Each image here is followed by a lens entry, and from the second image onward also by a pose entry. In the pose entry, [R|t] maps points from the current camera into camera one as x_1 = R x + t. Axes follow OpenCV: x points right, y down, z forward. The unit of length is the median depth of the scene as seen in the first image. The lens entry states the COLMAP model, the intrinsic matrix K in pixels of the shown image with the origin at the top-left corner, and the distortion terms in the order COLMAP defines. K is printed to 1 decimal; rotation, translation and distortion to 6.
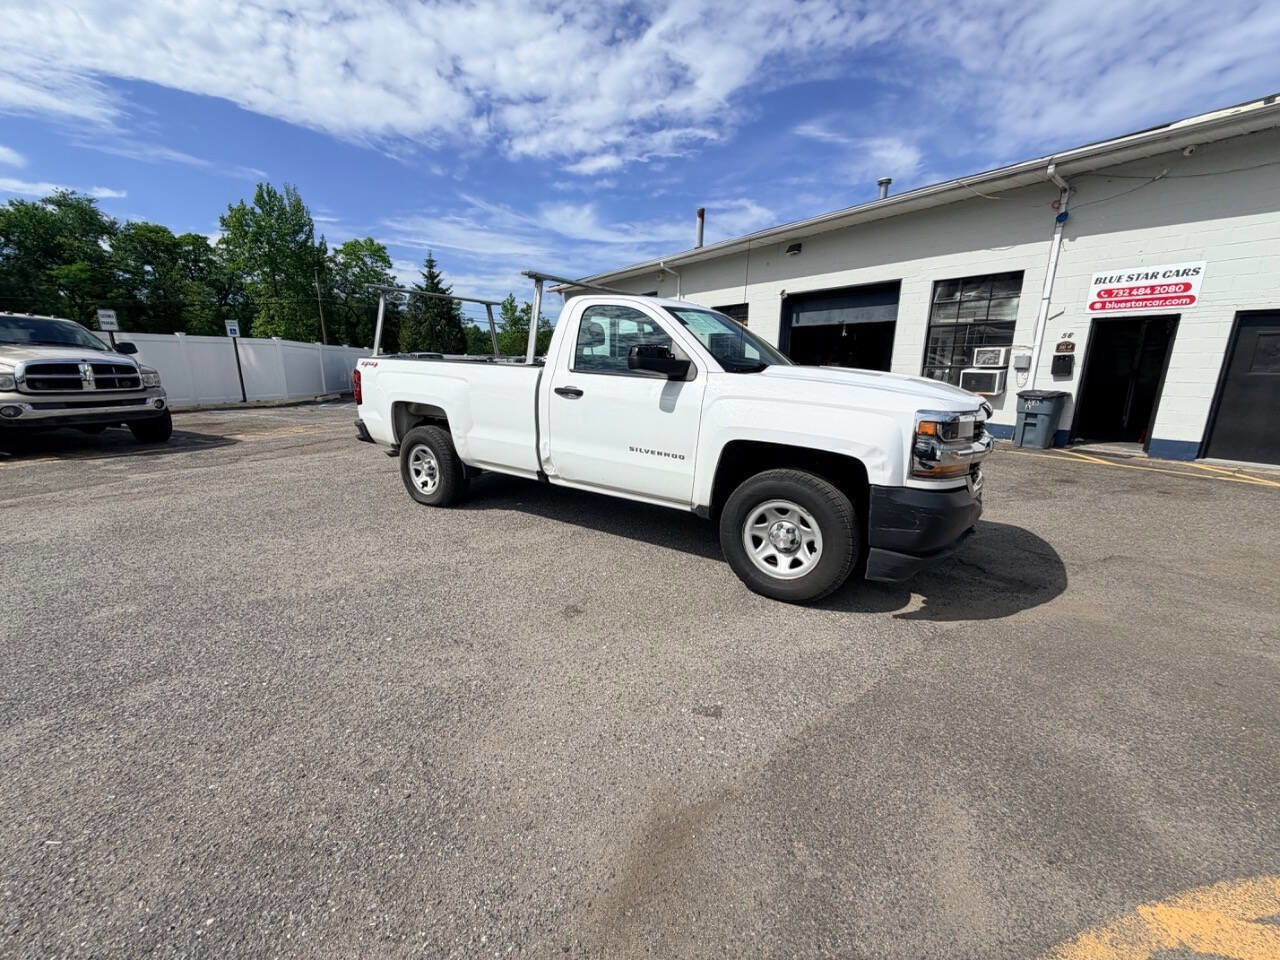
lens RADIAL K [[509.7, 0, 644.8], [0, 509.7, 480.9], [0, 0, 1]] dist [0.001568, -0.000211]
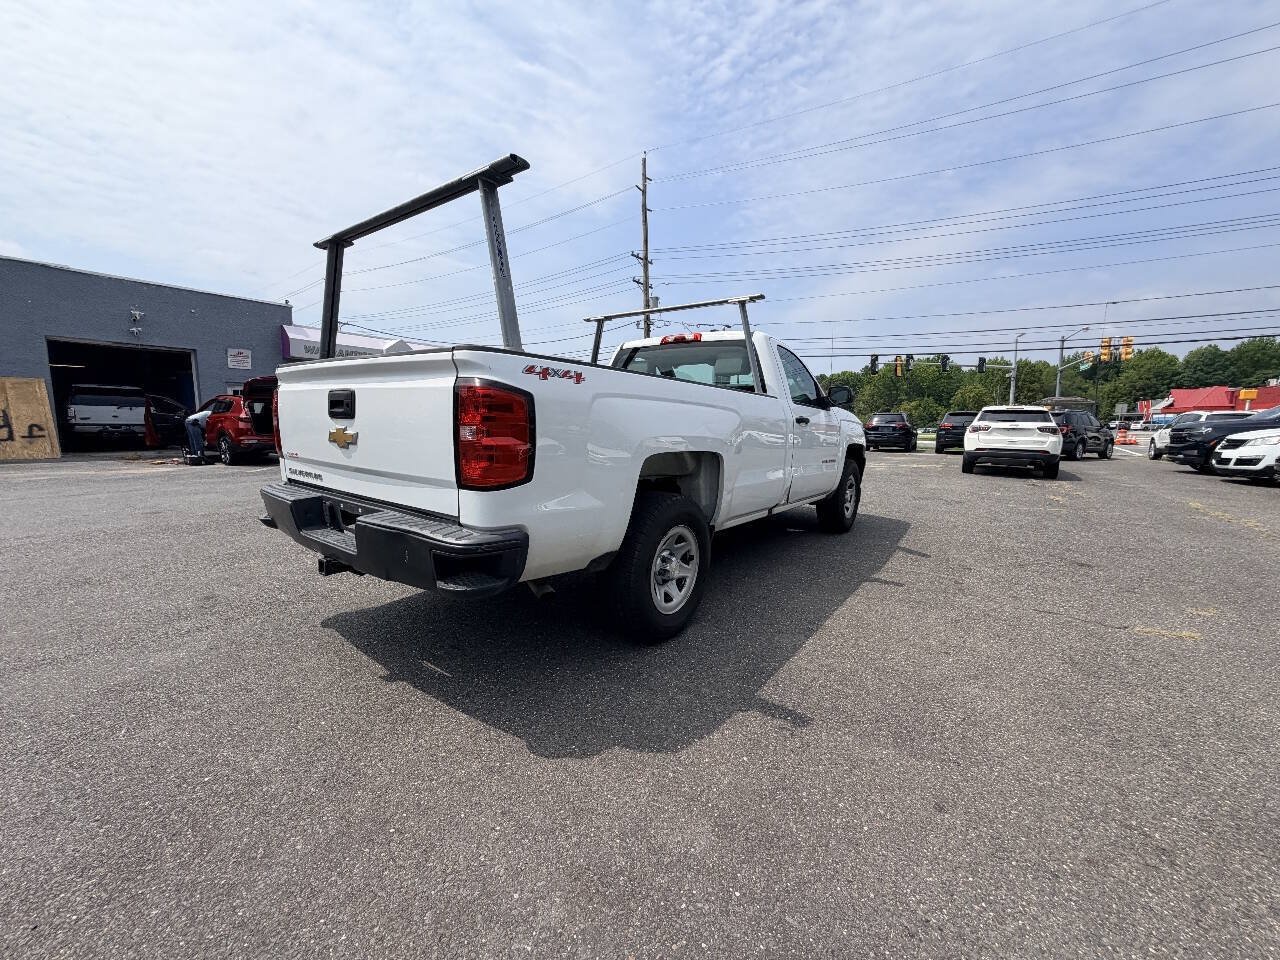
lens RADIAL K [[509.7, 0, 638.0], [0, 509.7, 477.3], [0, 0, 1]] dist [0.001568, -0.000211]
pose [[0.067935, -0.131264, 0.989017, -1.069802], [0.199585, 0.973057, 0.115436, -0.211768], [-0.977523, 0.189551, 0.092303, 1.055039]]
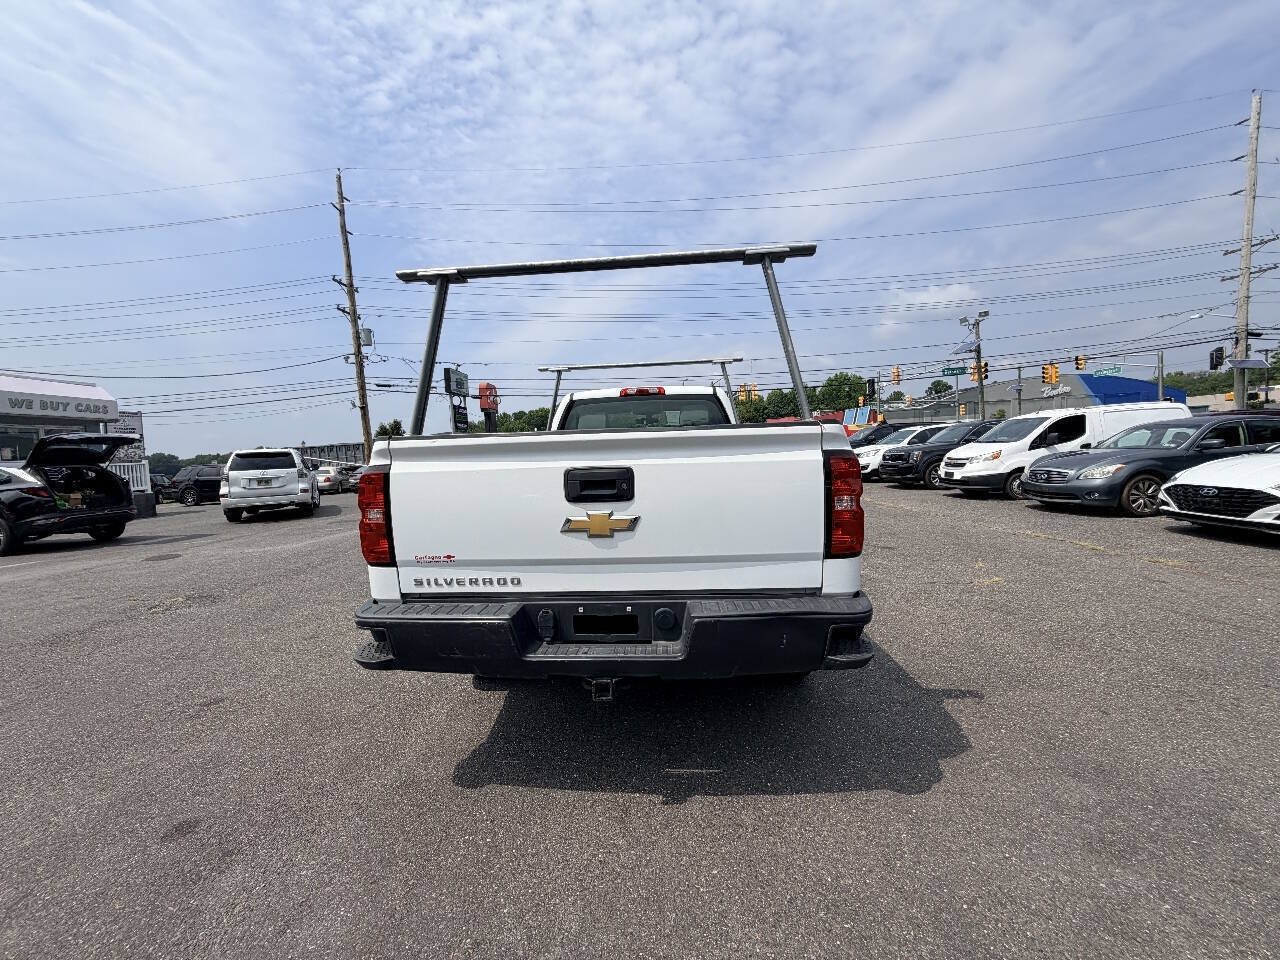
lens RADIAL K [[509.7, 0, 637.1], [0, 509.7, 479.9], [0, 0, 1]] dist [0.001568, -0.000211]
pose [[-0.479923, -0.048403, 0.875974, -0.959127], [0.220387, 0.959808, 0.173779, -0.352987], [-0.849178, 0.276453, -0.449966, 1.538335]]
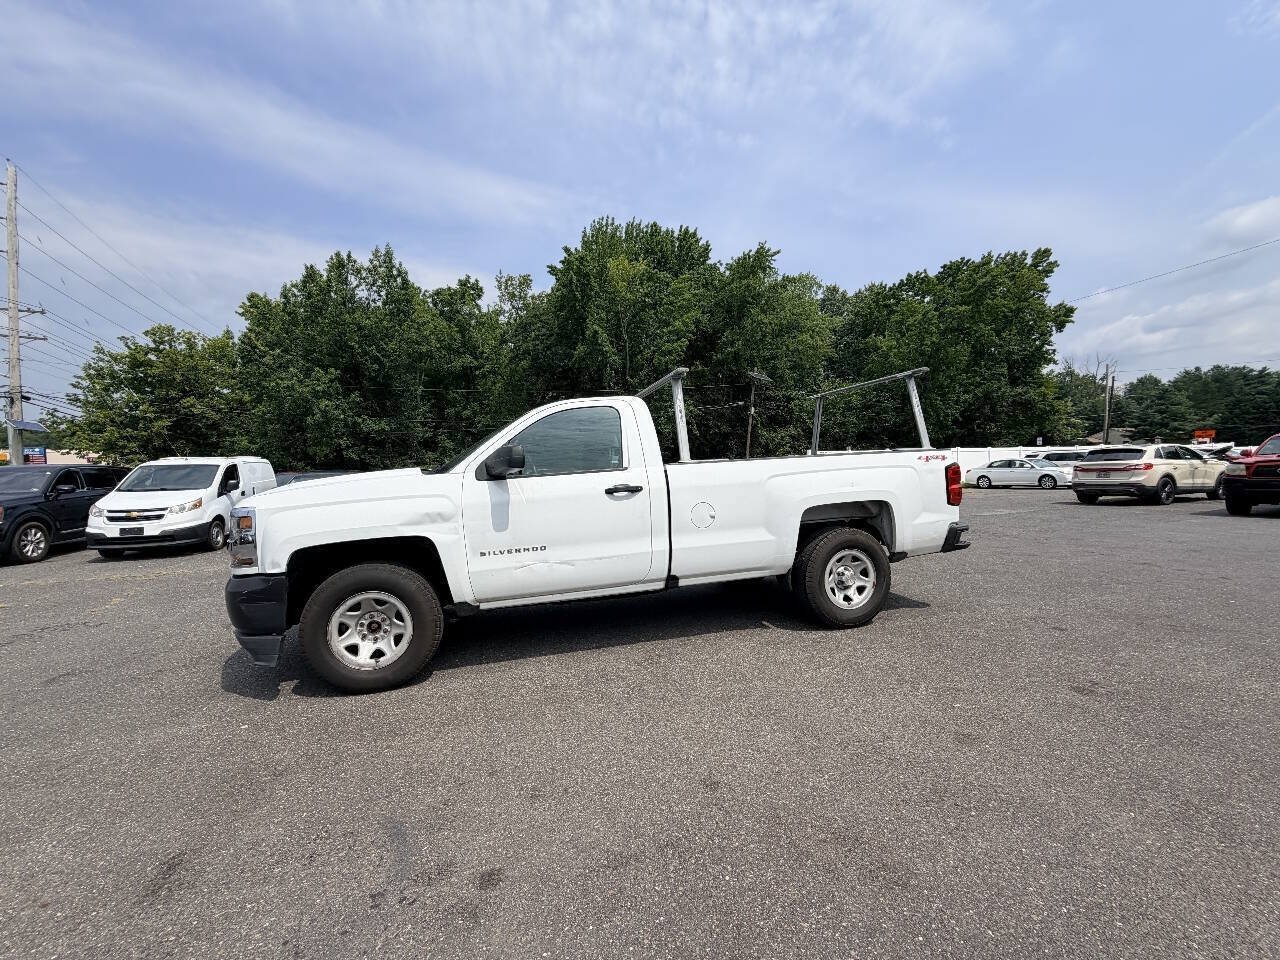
lens RADIAL K [[509.7, 0, 638.7], [0, 509.7, 485.1], [0, 0, 1]] dist [0.001568, -0.000211]
pose [[-0.666578, 0.027310, -0.744935, 0.701343], [-0.142309, 0.976287, 0.163132, -0.367288], [0.731725, 0.214751, -0.646885, 1.734079]]
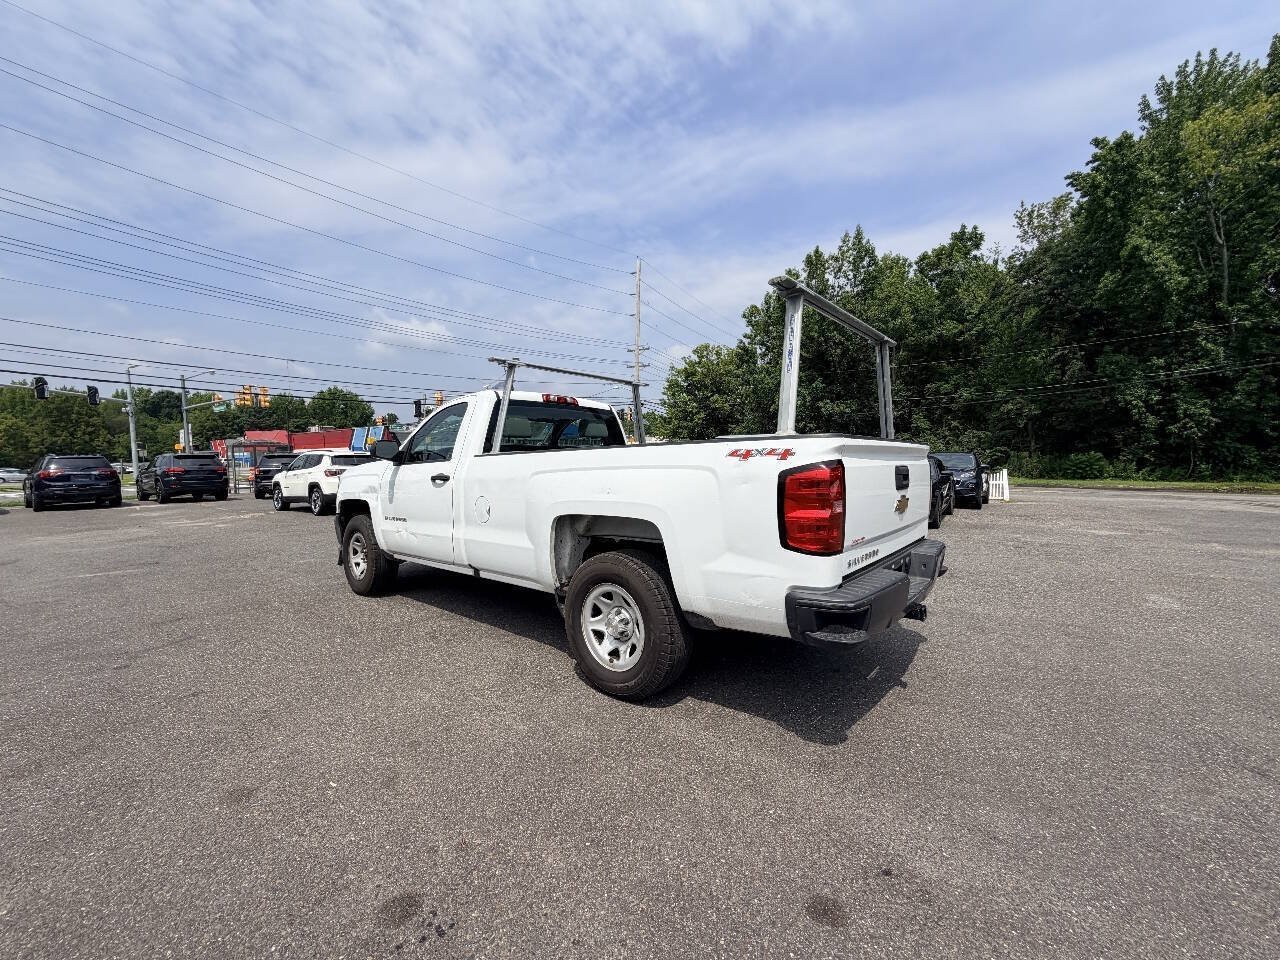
lens RADIAL K [[509.7, 0, 637.3], [0, 509.7, 484.3], [0, 0, 1]] dist [0.001568, -0.000211]
pose [[-0.990666, -0.015229, 0.135457, -0.342580], [0.021203, 0.964428, 0.263495, -0.444466], [-0.134651, 0.263908, -0.955103, 2.010530]]
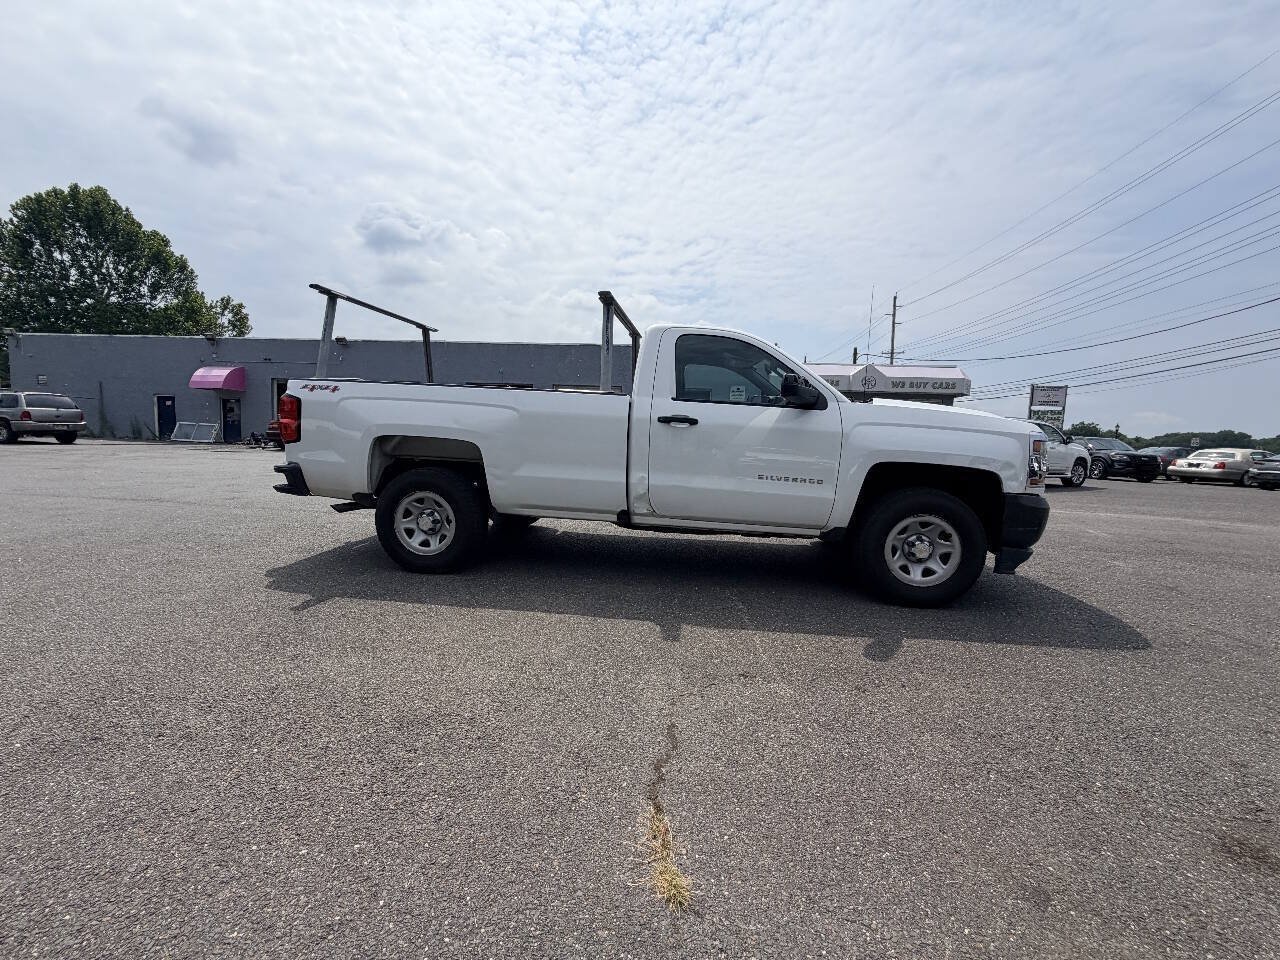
lens RADIAL K [[509.7, 0, 637.9], [0, 509.7, 476.4], [0, 0, 1]] dist [0.001568, -0.000211]
pose [[0.899706, -0.027949, 0.435601, -0.519214], [0.079141, 0.991853, -0.099821, 0.012070], [-0.429262, 0.124284, 0.894588, 0.172684]]
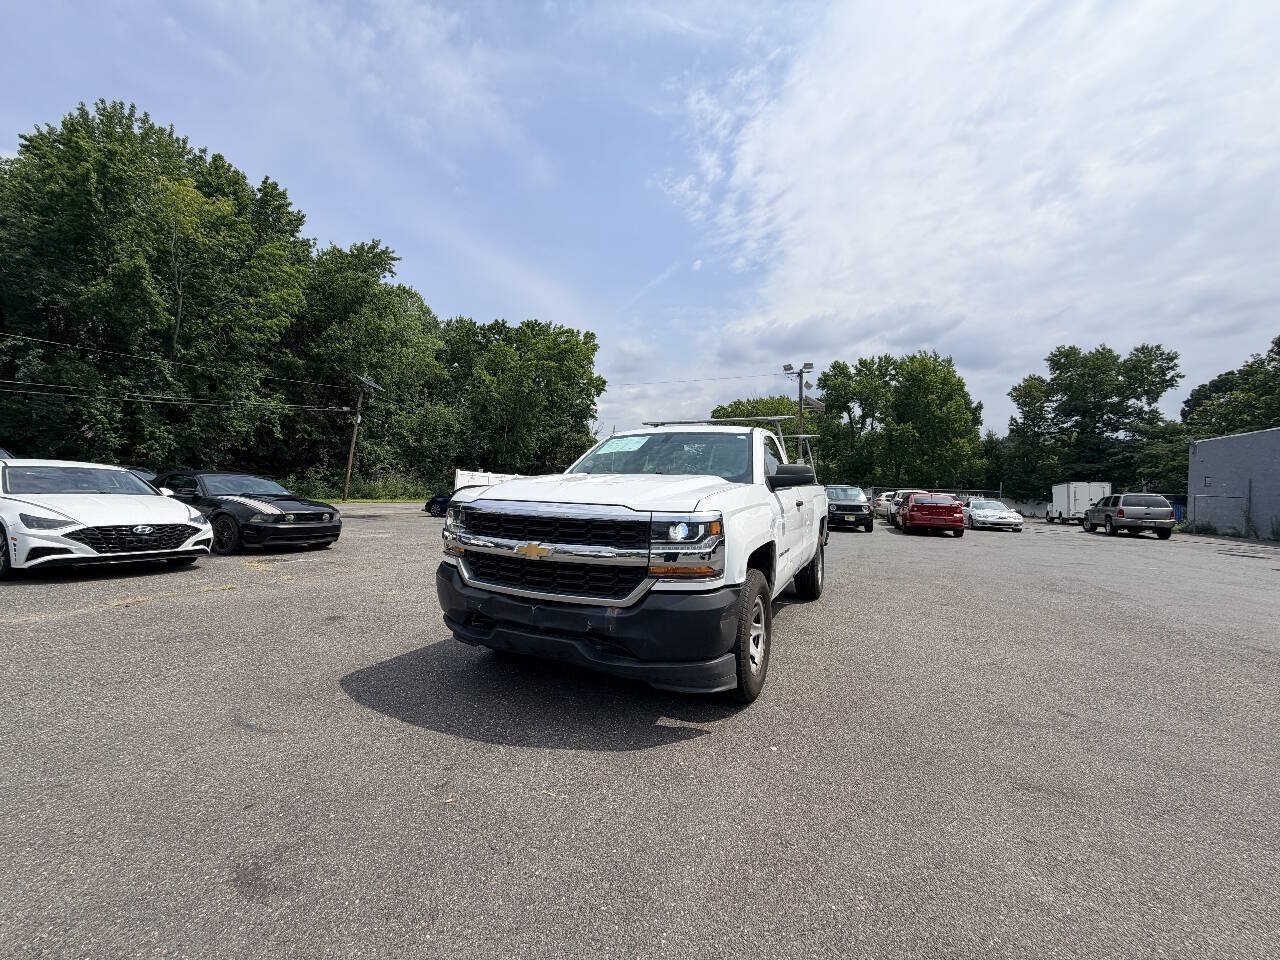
lens RADIAL K [[509.7, 0, 637.8], [0, 509.7, 484.5], [0, 0, 1]] dist [0.001568, -0.000211]
pose [[0.122477, -0.024292, -0.992174, 1.123713], [-0.244060, 0.968265, -0.053834, -0.127482], [0.961995, 0.248743, 0.112661, 0.753871]]
